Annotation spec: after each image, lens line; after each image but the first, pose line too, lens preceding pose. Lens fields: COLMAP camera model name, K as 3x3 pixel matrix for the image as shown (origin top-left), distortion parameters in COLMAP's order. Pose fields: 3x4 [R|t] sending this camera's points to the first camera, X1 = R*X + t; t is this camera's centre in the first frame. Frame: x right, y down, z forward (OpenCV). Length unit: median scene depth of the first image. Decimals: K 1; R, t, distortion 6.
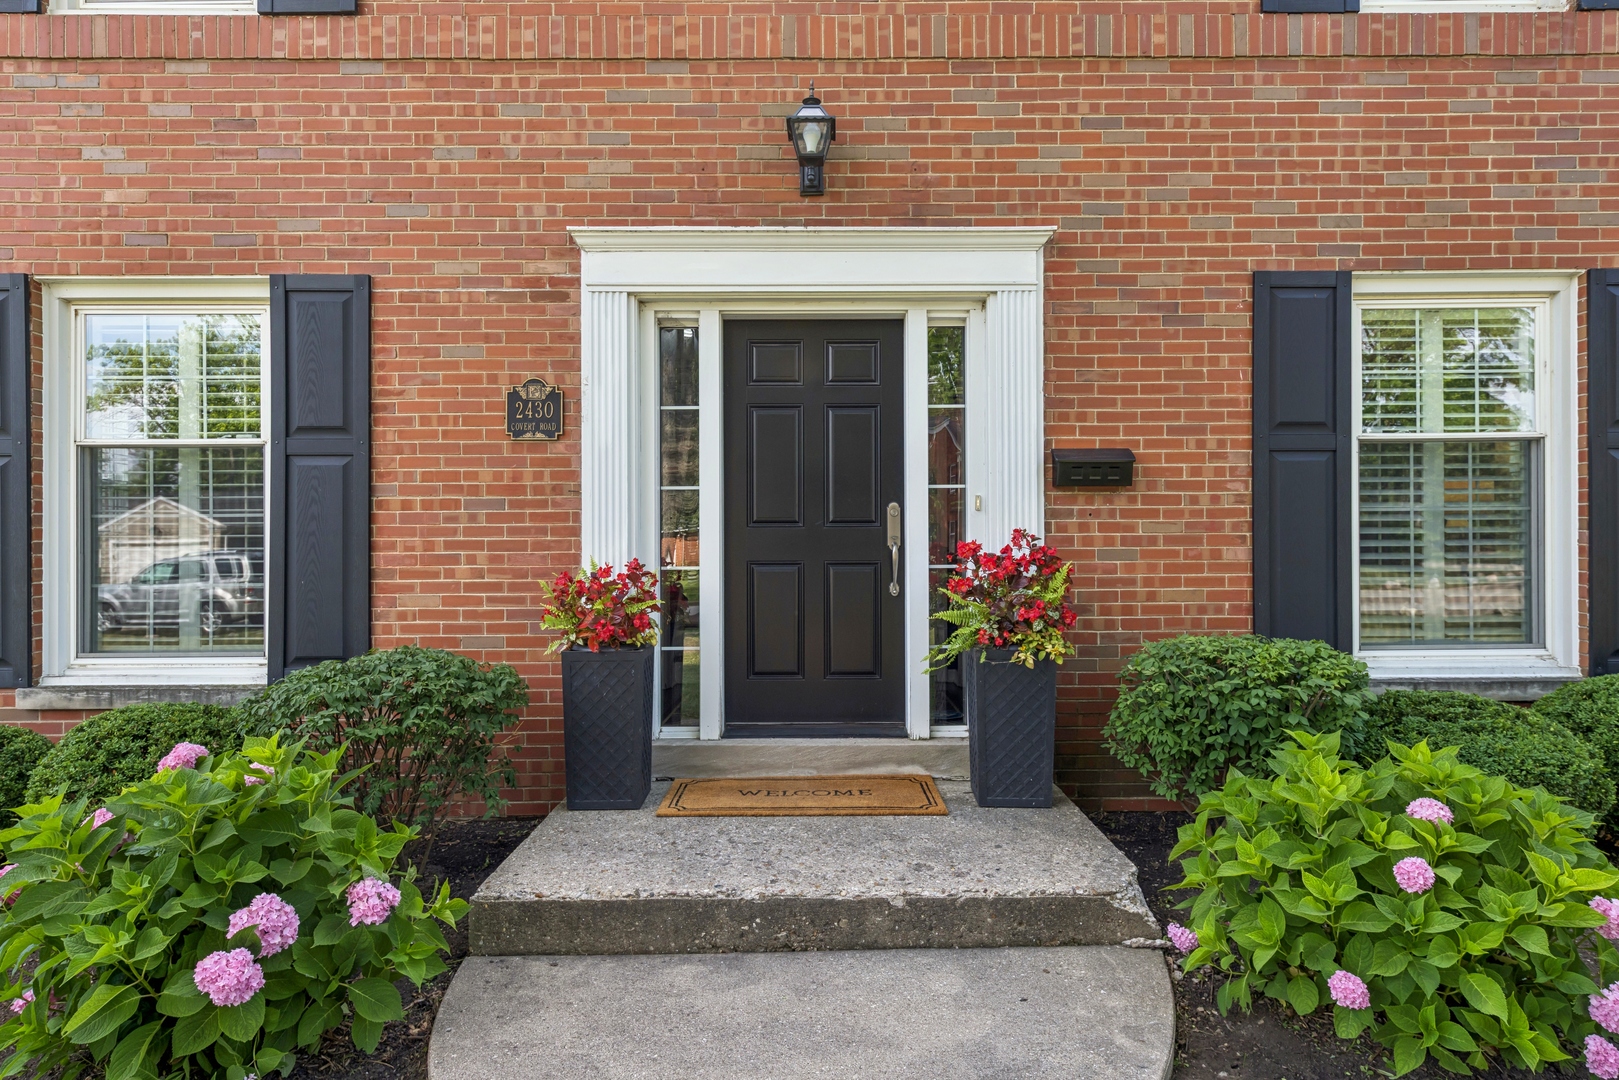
lens RADIAL K [[931.1, 0, 804.7], [0, 931.1, 535.3], [0, 0, 1]] dist [-0.000159, -0.000181]
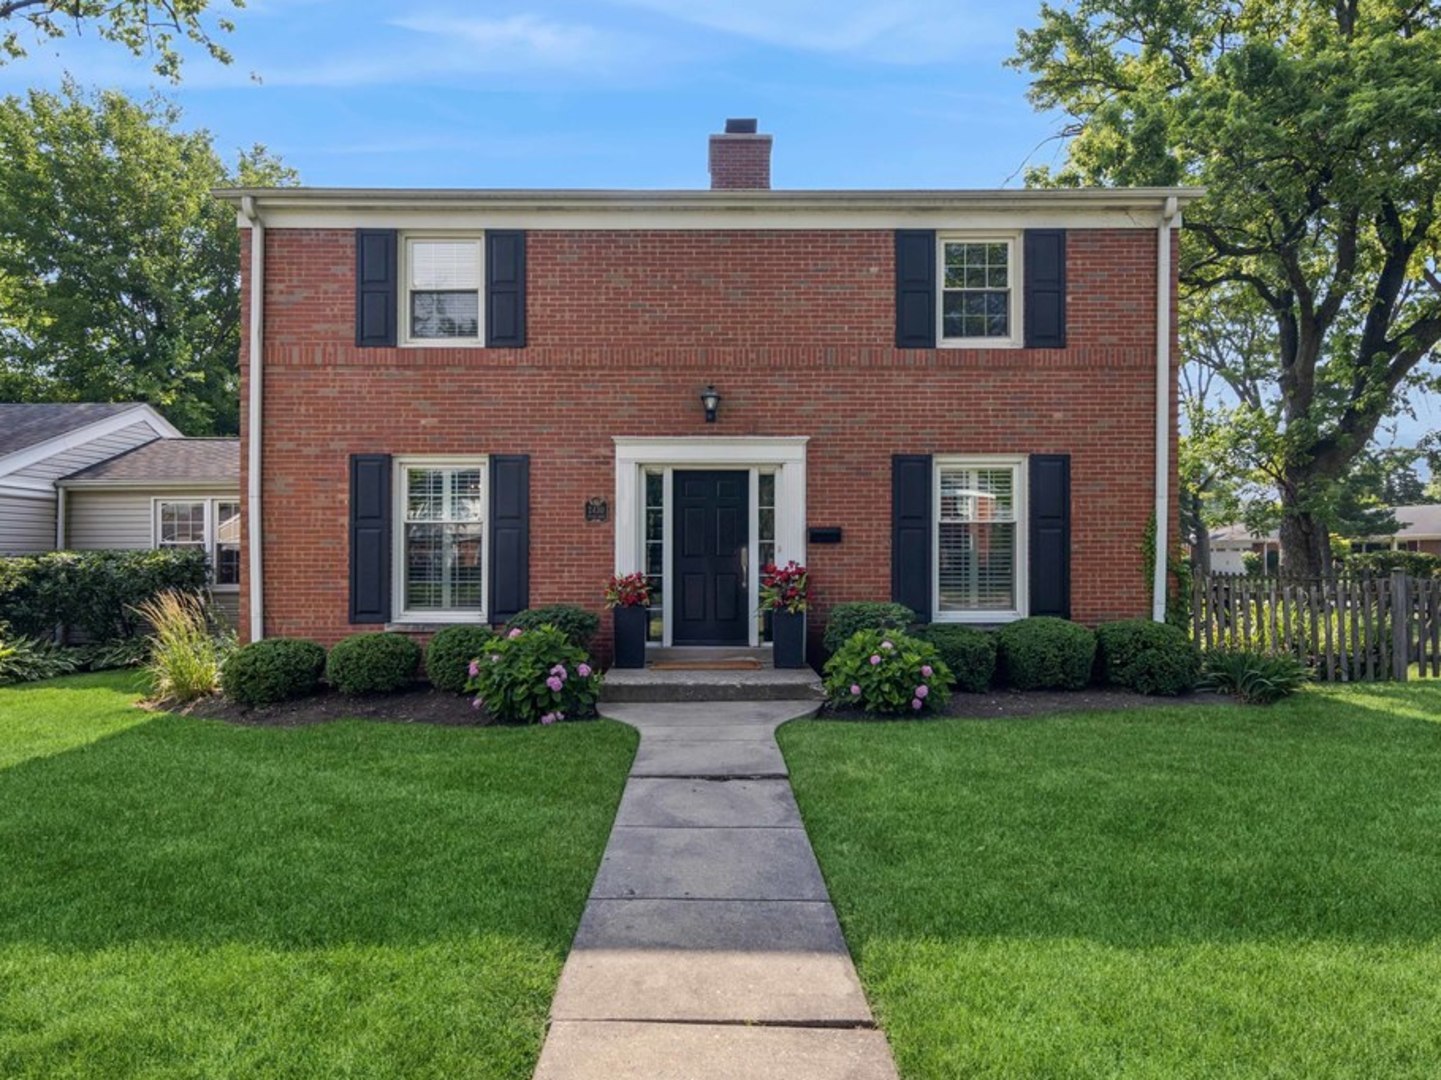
lens RADIAL K [[712.0, 0, 724.1], [0, 712.0, 540.6], [0, 0, 1]] dist [0.000551, 0.000031]
pose [[0.999451, 0.006427, 0.032487, -0.015726], [-0.005903, 0.999851, -0.016192, -0.026160], [-0.032587, 0.015991, 0.999341, -0.864991]]
